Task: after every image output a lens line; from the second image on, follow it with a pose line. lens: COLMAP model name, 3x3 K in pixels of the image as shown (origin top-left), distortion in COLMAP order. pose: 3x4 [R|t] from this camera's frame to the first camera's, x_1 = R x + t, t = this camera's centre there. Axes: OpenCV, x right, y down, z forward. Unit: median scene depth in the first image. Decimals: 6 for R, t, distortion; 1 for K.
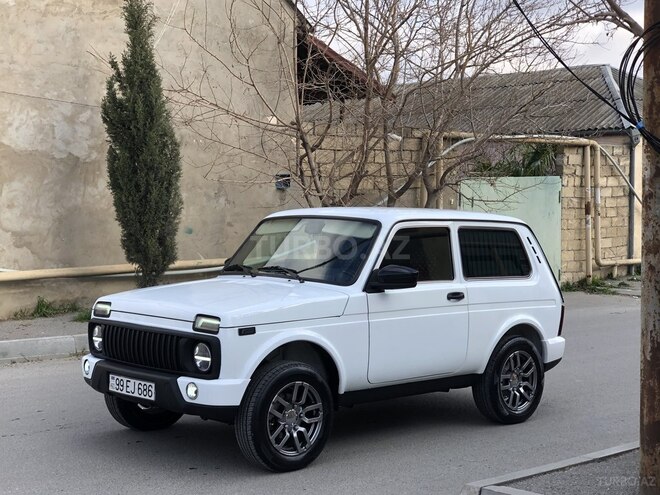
lens RADIAL K [[1044.2, 0, 330.0], [0, 1044.2, 247.5], [0, 0, 1]] dist [0.054944, 0.085179]
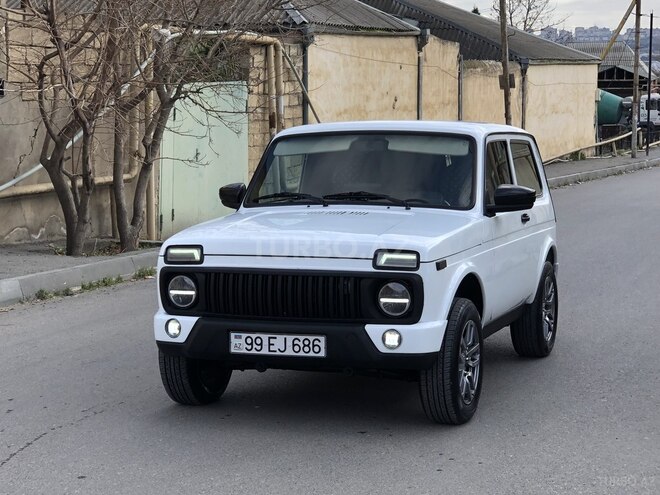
lens RADIAL K [[1359.3, 0, 330.0], [0, 1359.3, 247.5], [0, 0, 1]] dist [0.050077, 0.630509]
pose [[0.894871, -0.057864, 0.442559, -0.601017], [0.033840, 0.997502, 0.061997, -0.006461], [-0.445041, -0.040503, 0.894594, 0.035591]]
